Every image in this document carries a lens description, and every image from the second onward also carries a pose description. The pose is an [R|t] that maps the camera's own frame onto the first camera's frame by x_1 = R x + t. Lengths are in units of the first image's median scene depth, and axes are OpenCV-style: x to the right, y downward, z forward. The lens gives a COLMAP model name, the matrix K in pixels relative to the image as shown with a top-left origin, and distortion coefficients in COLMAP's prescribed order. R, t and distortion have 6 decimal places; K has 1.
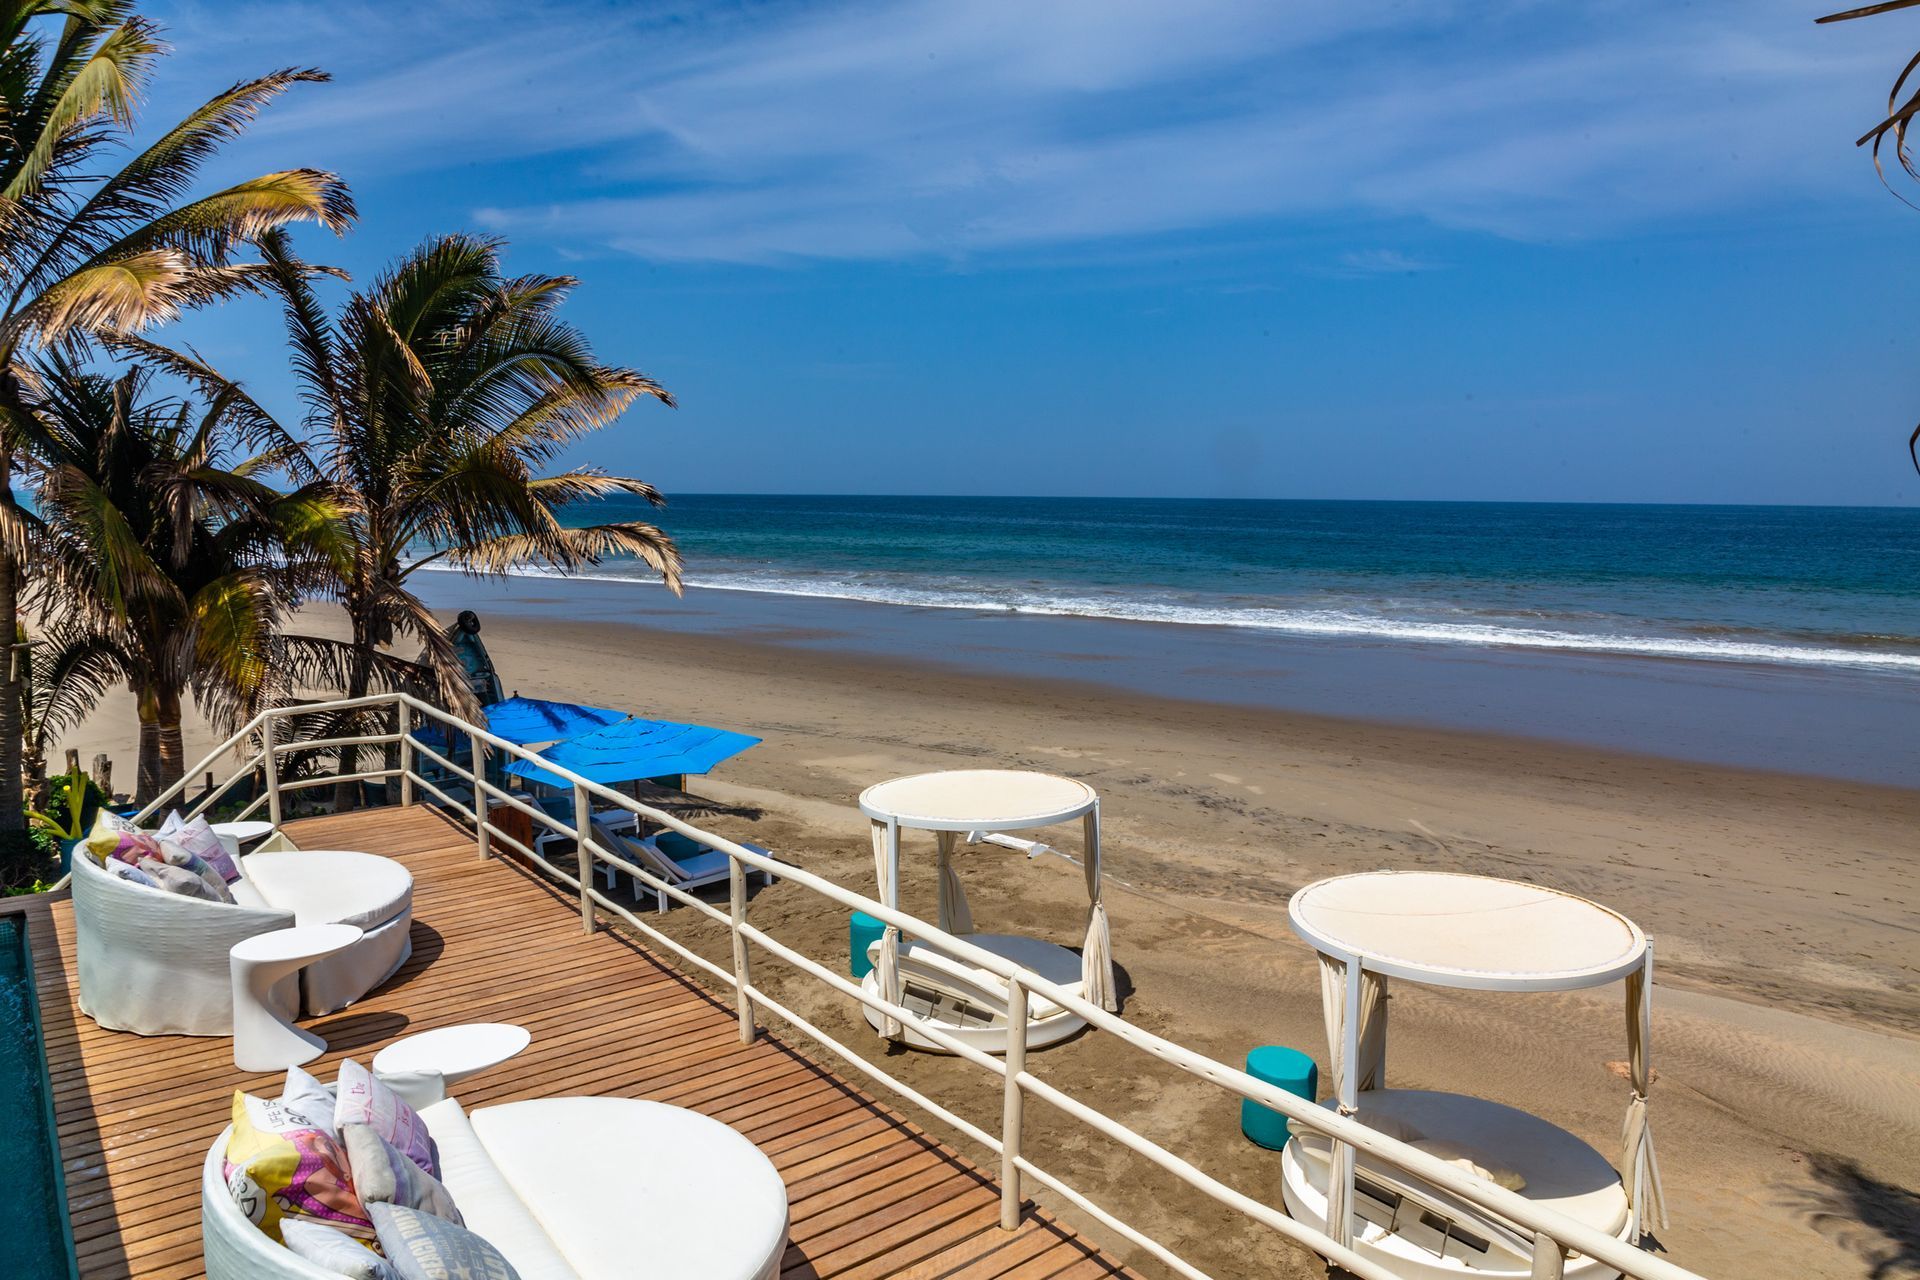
lens RADIAL K [[1253.6, 0, 961.6], [0, 1253.6, 615.6], [0, 0, 1]] dist [-0.000602, -0.027527]
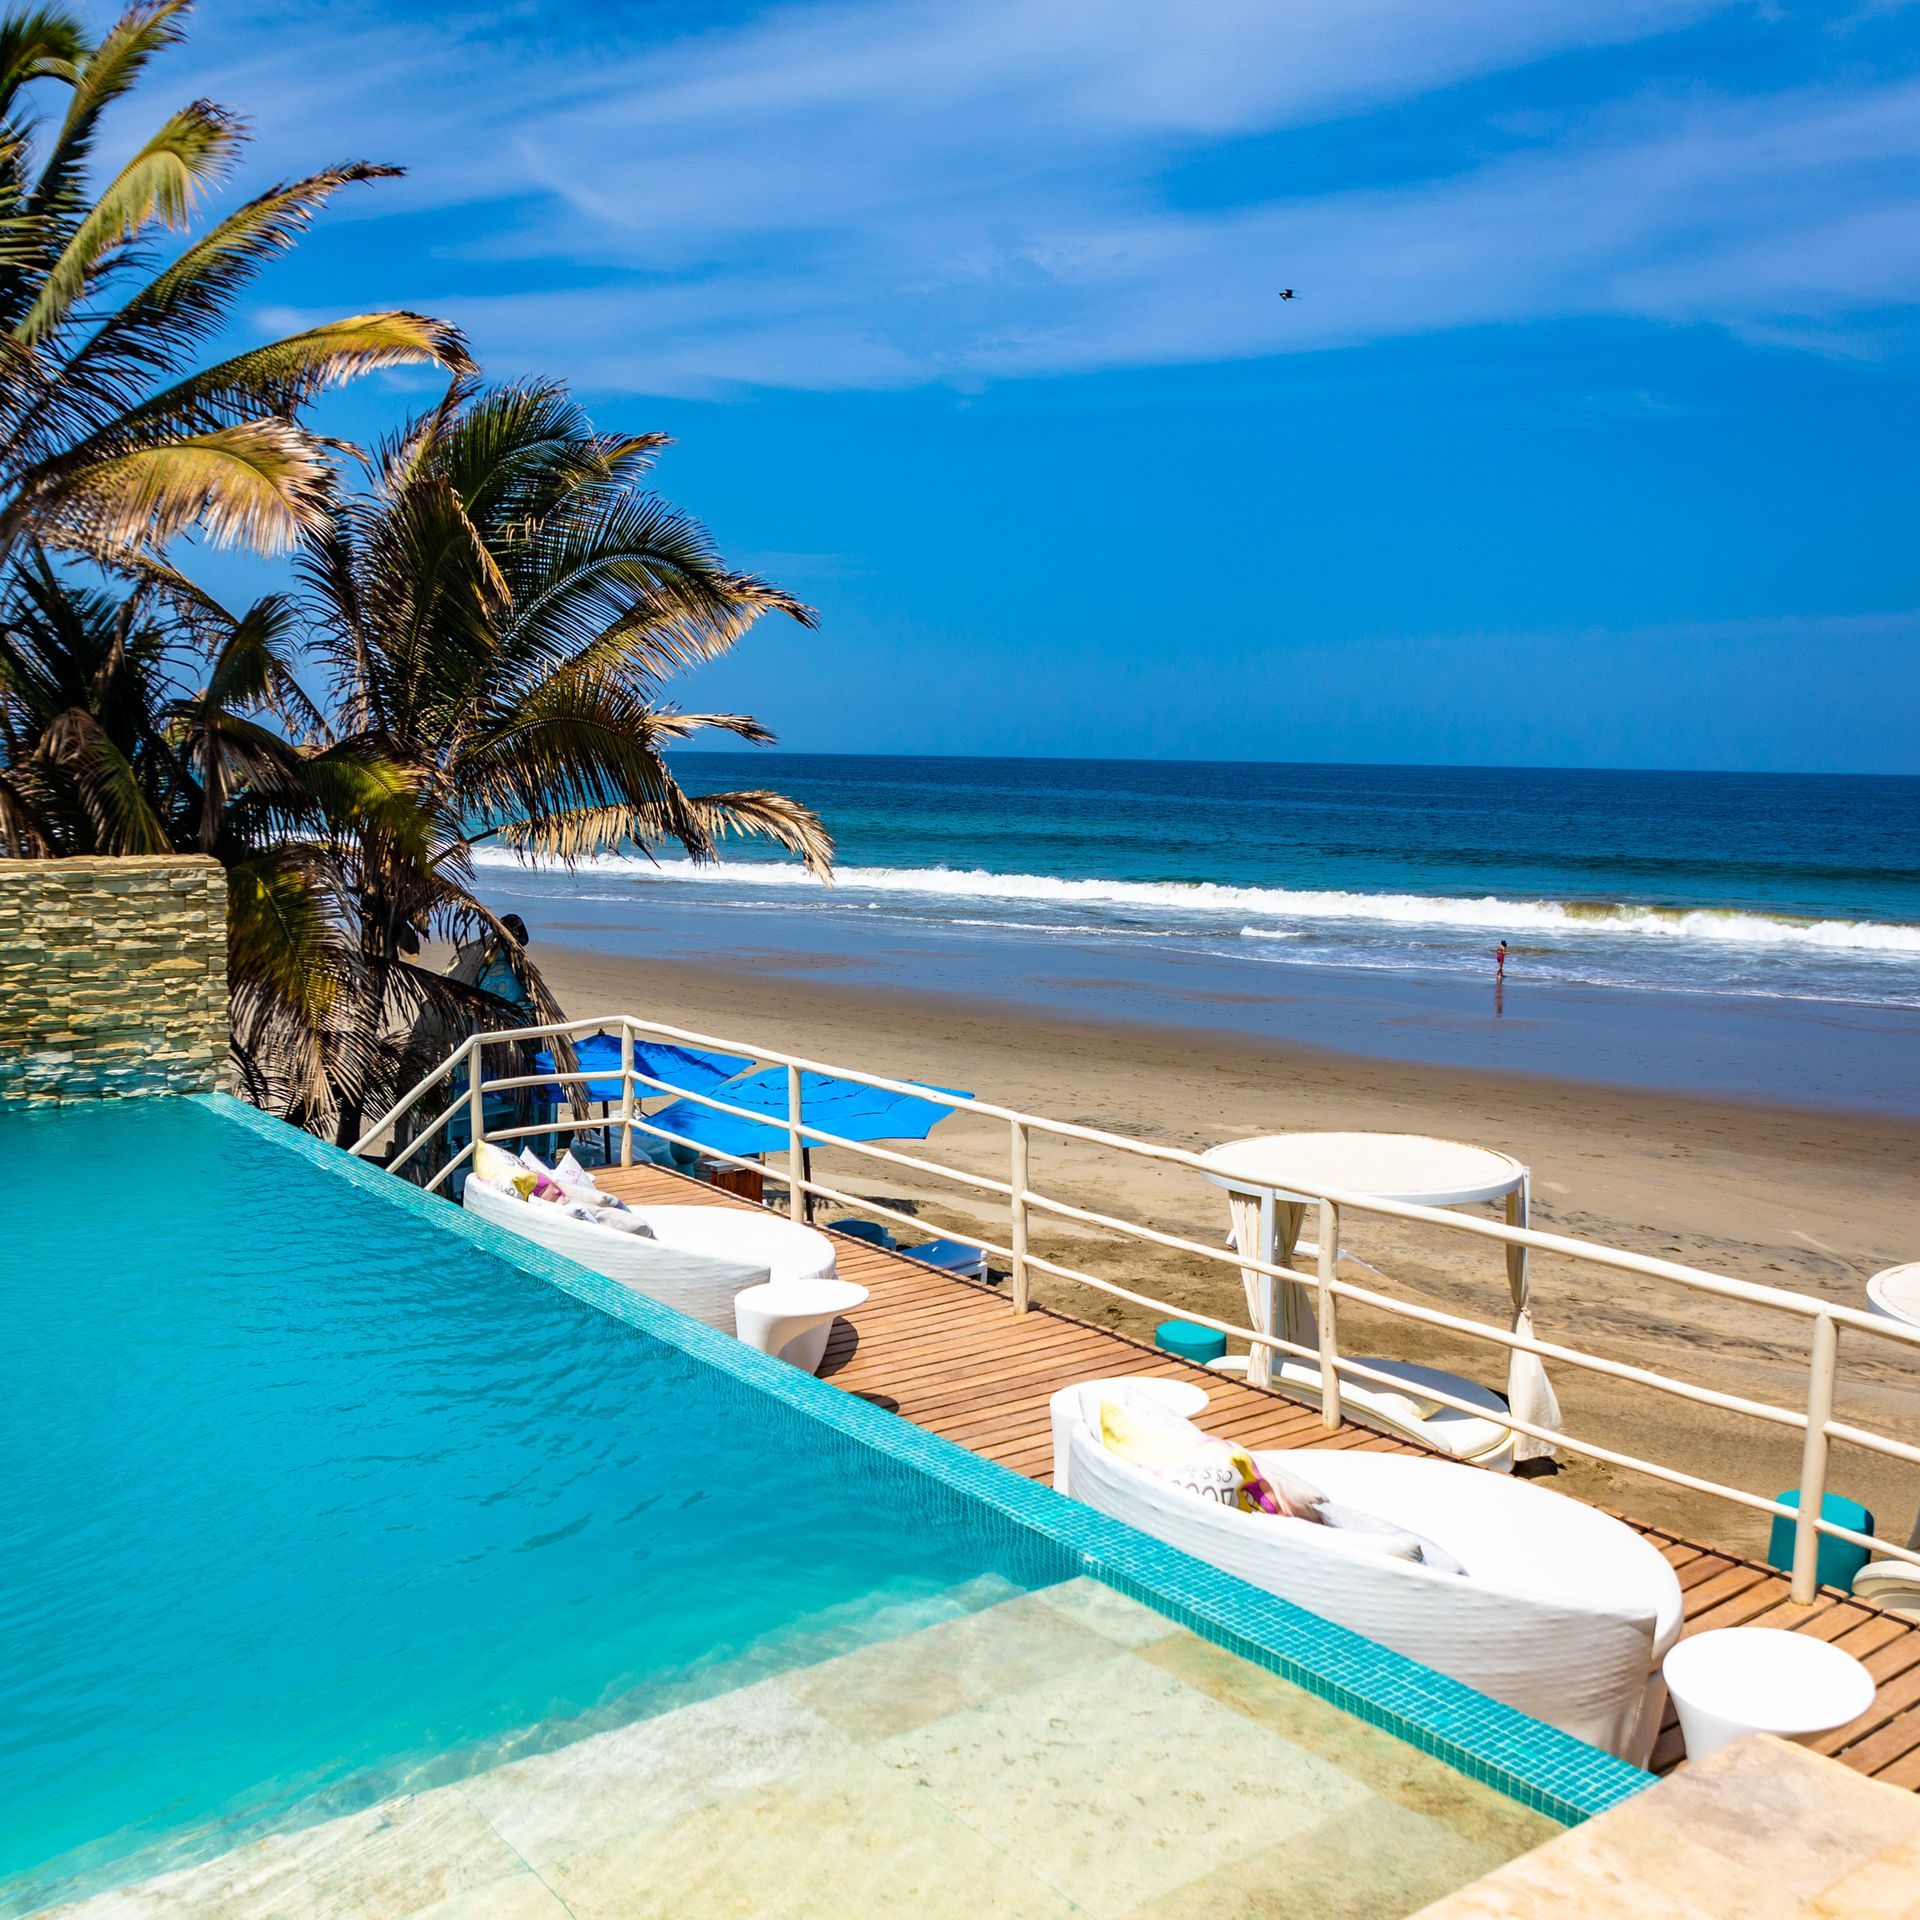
lens RADIAL K [[1900.1, 0, 958.3], [0, 1900.1, 960.4], [0, 0, 1]] dist [-0.025637, 0.011348]
pose [[0.999714, 0.006803, -0.022916, -0.130329], [-0.006516, 0.999900, 0.012586, 0.007468], [0.023000, -0.012433, 0.999658, -0.079629]]
